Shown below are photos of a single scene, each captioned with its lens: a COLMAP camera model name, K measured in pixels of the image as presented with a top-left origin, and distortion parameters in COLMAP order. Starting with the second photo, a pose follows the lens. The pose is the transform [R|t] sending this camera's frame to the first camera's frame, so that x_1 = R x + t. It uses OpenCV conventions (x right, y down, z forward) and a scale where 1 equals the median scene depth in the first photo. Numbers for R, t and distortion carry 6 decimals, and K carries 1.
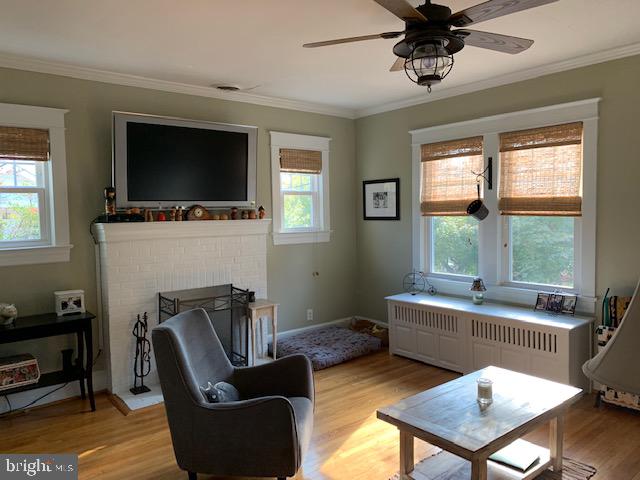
lens RADIAL K [[491.2, 0, 323.7], [0, 491.2, 240.6], [0, 0, 1]] dist [0.034749, -0.037984]
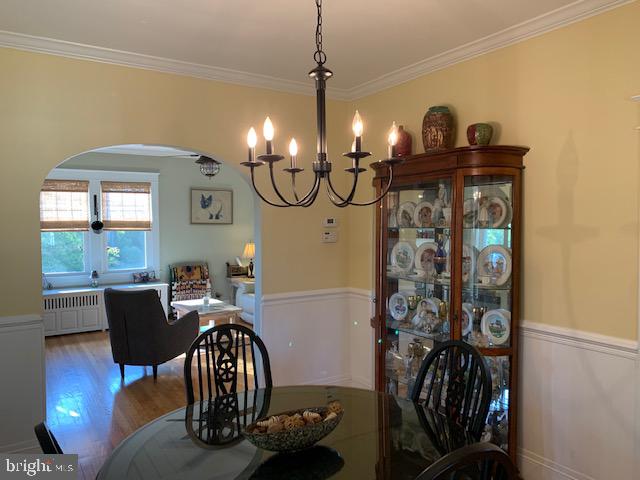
lens RADIAL K [[491.2, 0, 317.2], [0, 491.2, 233.7], [0, 0, 1]] dist [0.034749, -0.037984]
pose [[0.126225, -0.005513, 0.991986, -1.208744], [0.071411, 0.997441, -0.003543, 0.015148], [-0.989428, 0.071286, 0.126296, 0.091988]]
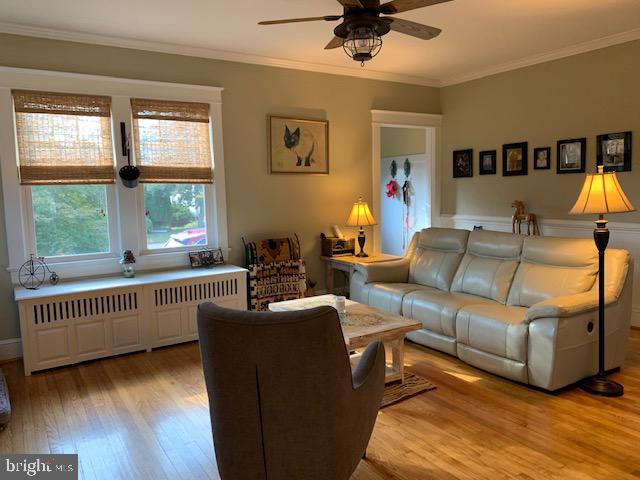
lens RADIAL K [[491.2, 0, 319.2], [0, 491.2, 239.2], [0, 0, 1]] dist [0.034749, -0.037984]
pose [[0.124621, -0.089081, 0.988197, -0.589776], [0.083279, 0.993386, 0.079046, 0.012169], [-0.988703, 0.072445, 0.131216, 0.536318]]
